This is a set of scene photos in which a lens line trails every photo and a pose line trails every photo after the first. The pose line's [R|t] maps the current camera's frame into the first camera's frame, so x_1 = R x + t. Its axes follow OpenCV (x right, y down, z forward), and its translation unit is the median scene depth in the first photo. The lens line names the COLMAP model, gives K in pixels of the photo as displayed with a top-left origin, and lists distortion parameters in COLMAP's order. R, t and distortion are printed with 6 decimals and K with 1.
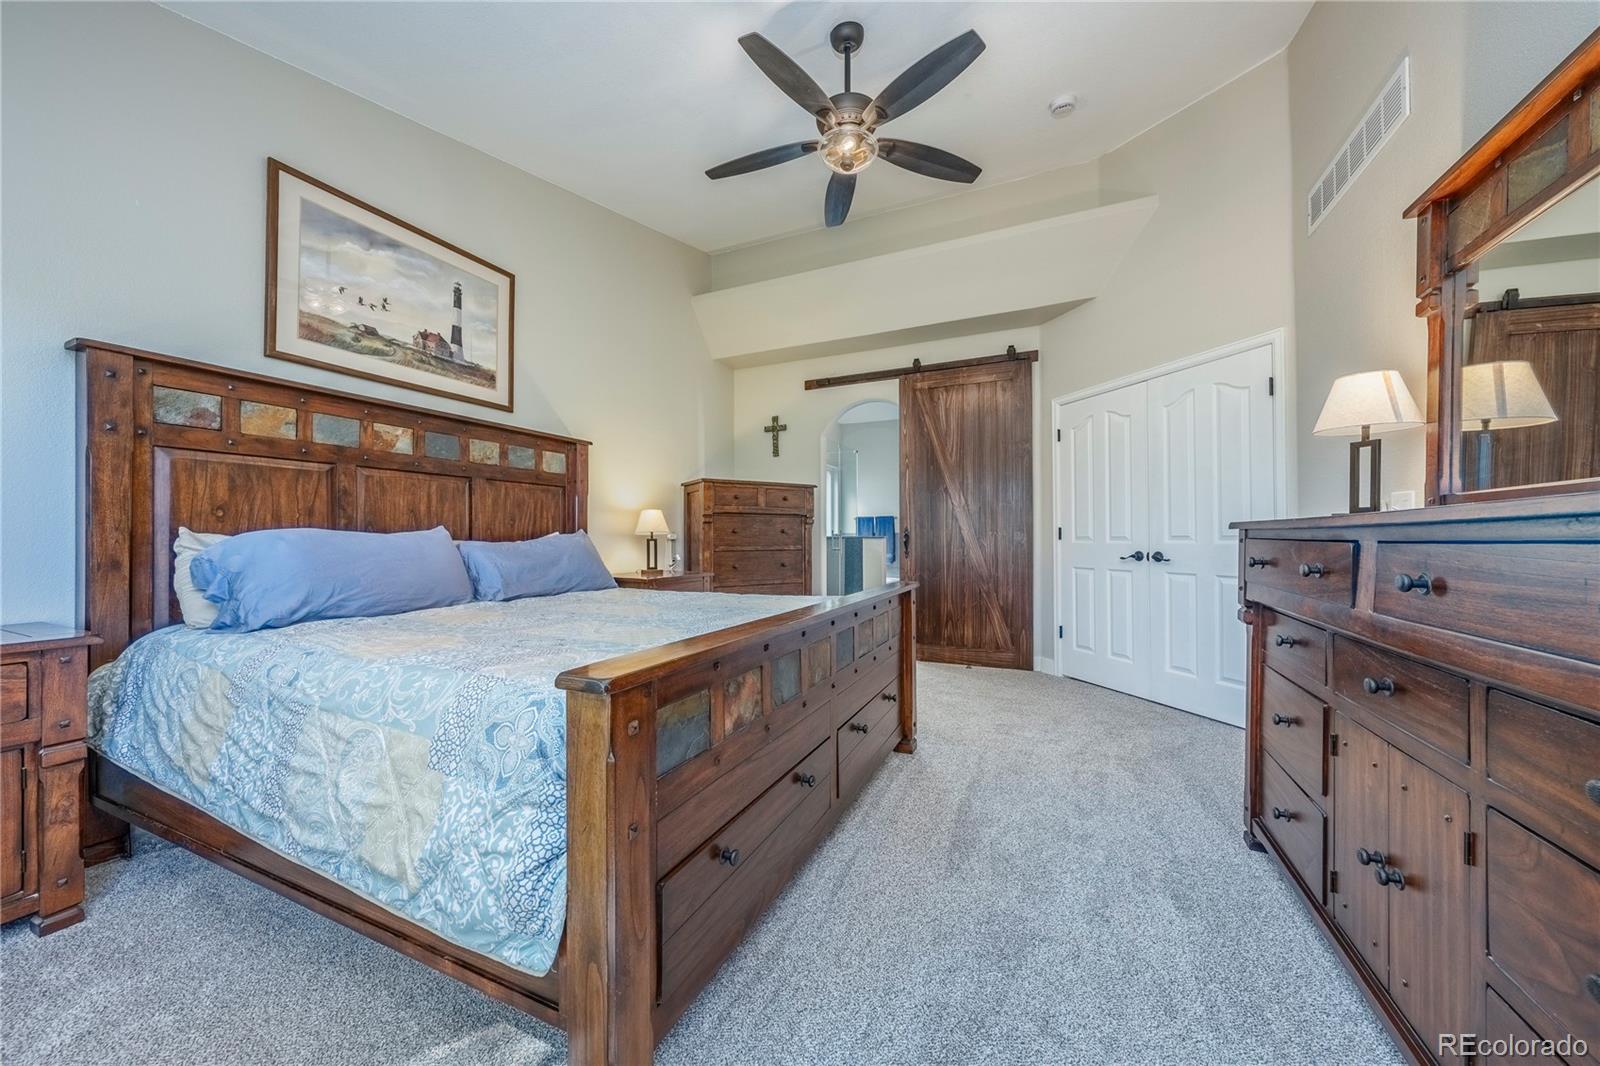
lens RADIAL K [[550.2, 0, 800.1], [0, 550.2, 534.1], [0, 0, 1]] dist [-0.001908, -0.000050]
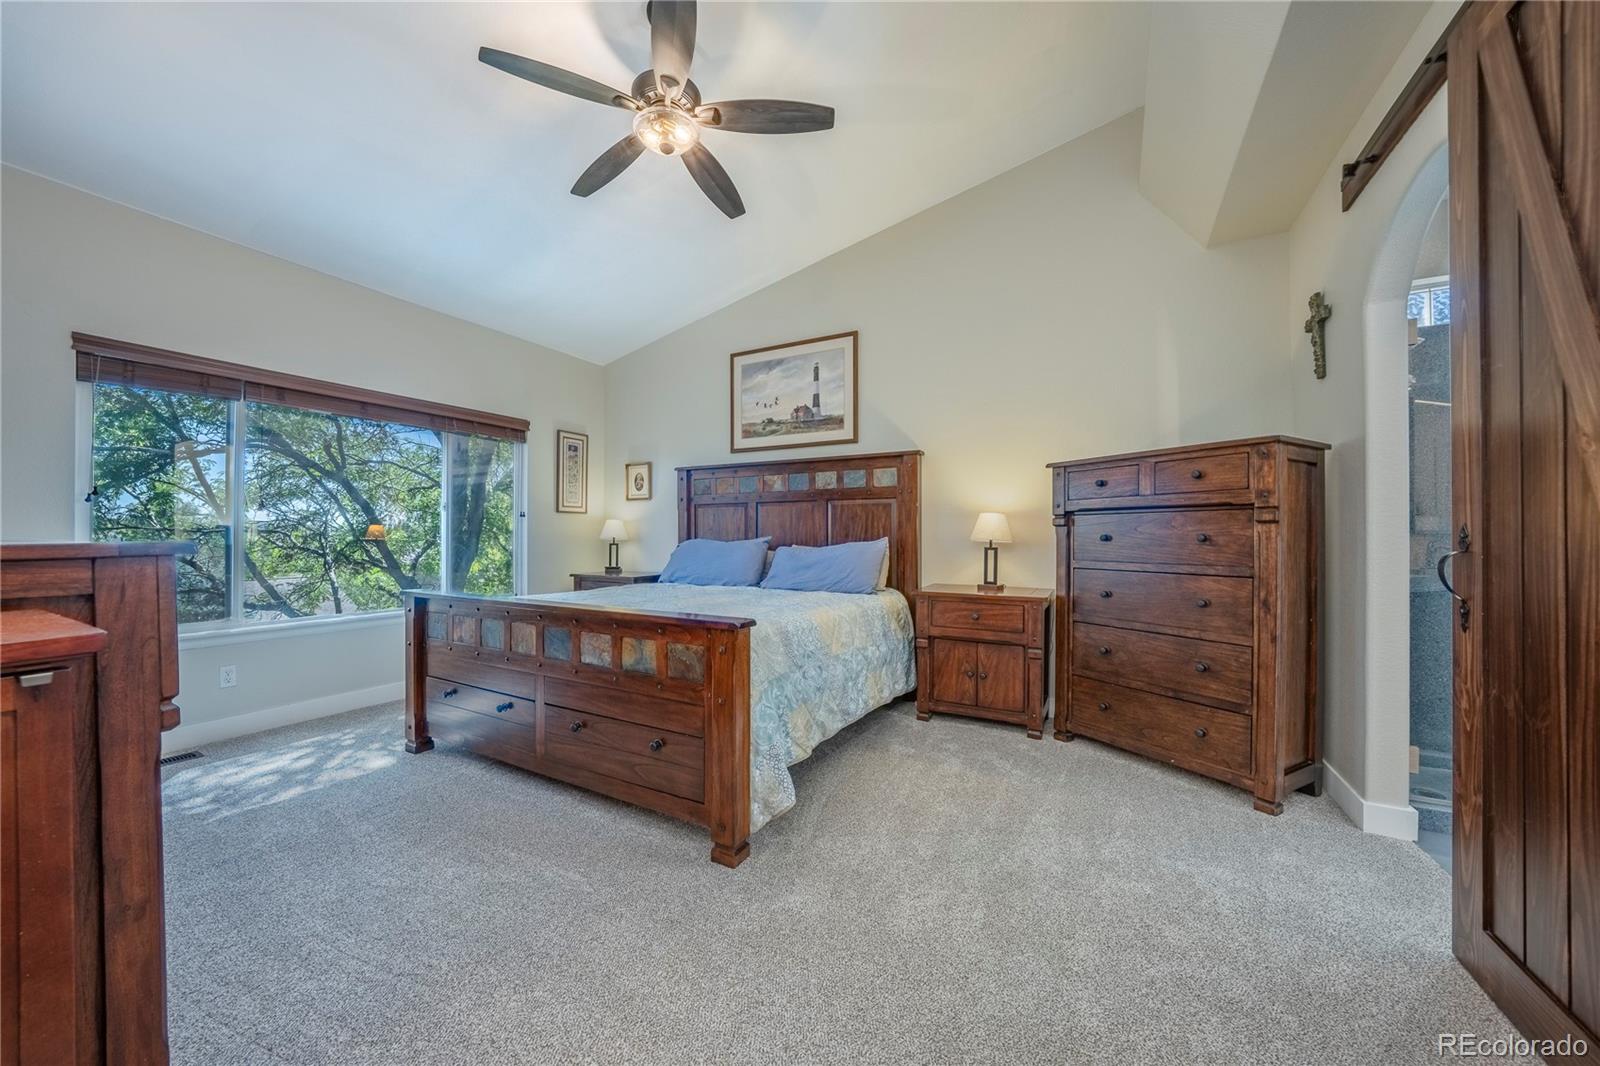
lens RADIAL K [[550.2, 0, 809.2], [0, 550.2, 536.6], [0, 0, 1]] dist [-0.001908, -0.000050]
pose [[-0.033990, 0.003913, -0.999415, 0.781169], [0.005498, 0.999978, 0.003728, -0.016713], [0.999407, -0.005368, -0.034011, 1.014208]]
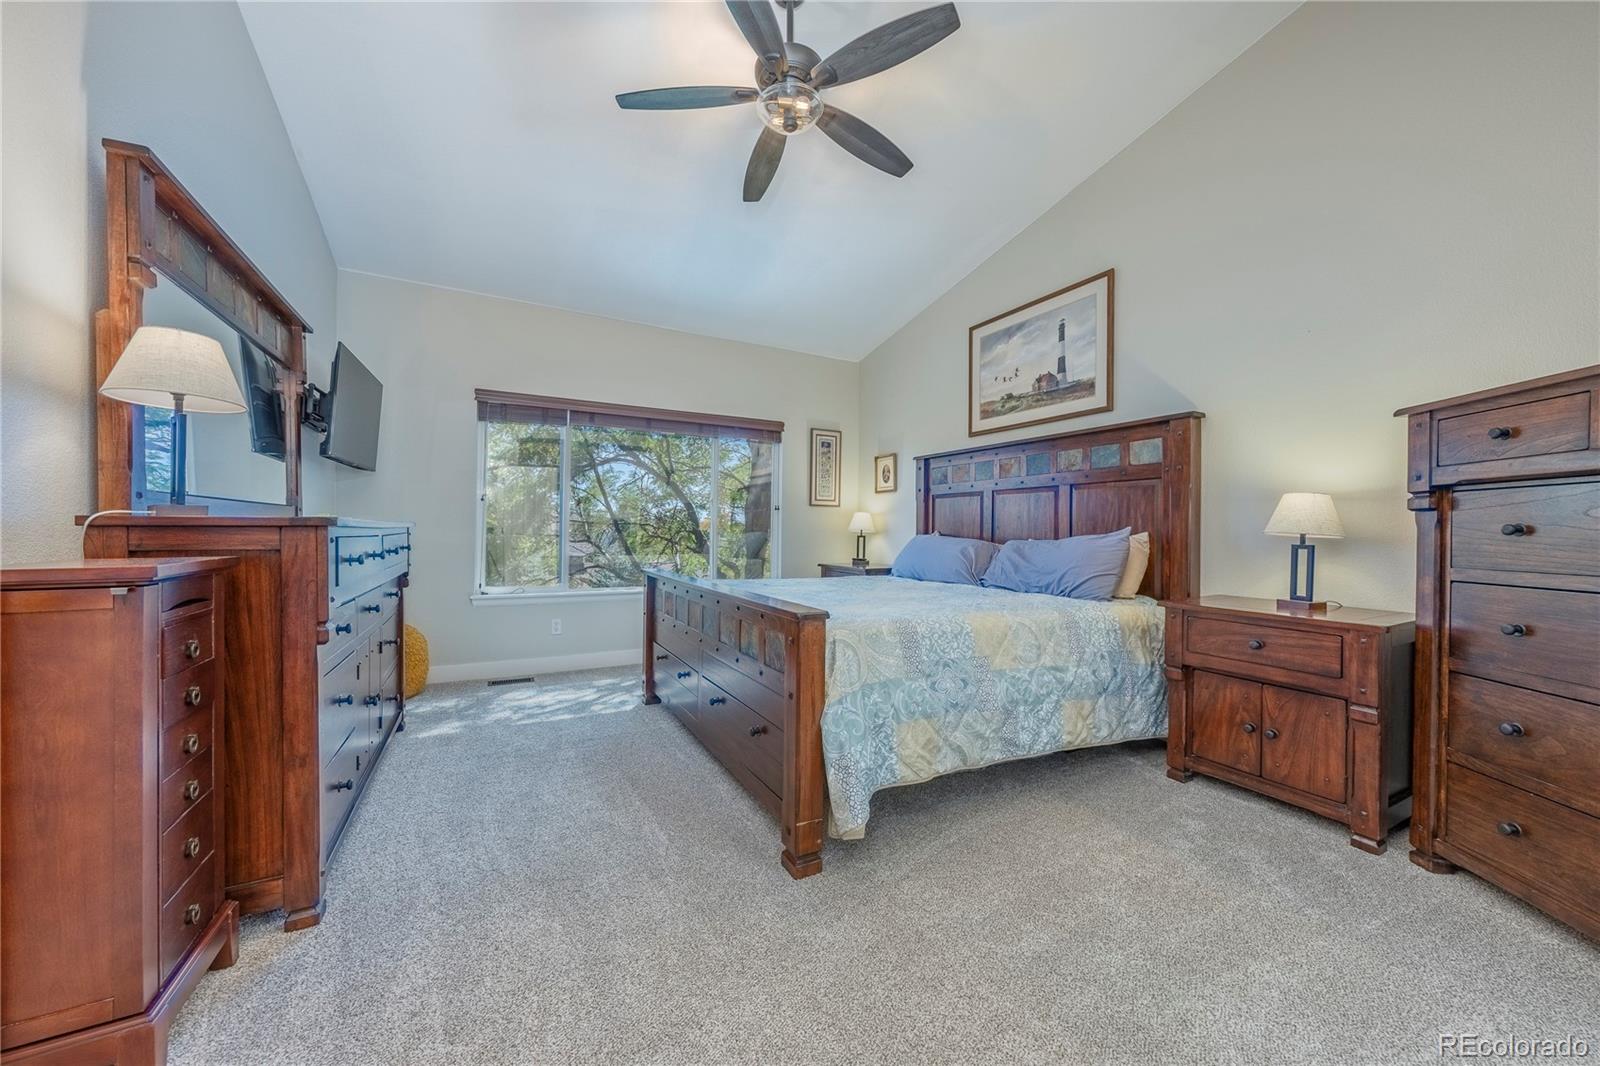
lens RADIAL K [[569.4, 0, 823.2], [0, 569.4, 532.6], [0, 0, 1]] dist [0.004051, 0.000164]
pose [[-0.556490, -0.001585, -0.830853, 0.655568], [-0.003740, 0.999993, 0.000596, -0.003624], [0.830846, 0.003439, -0.556492, 1.237578]]
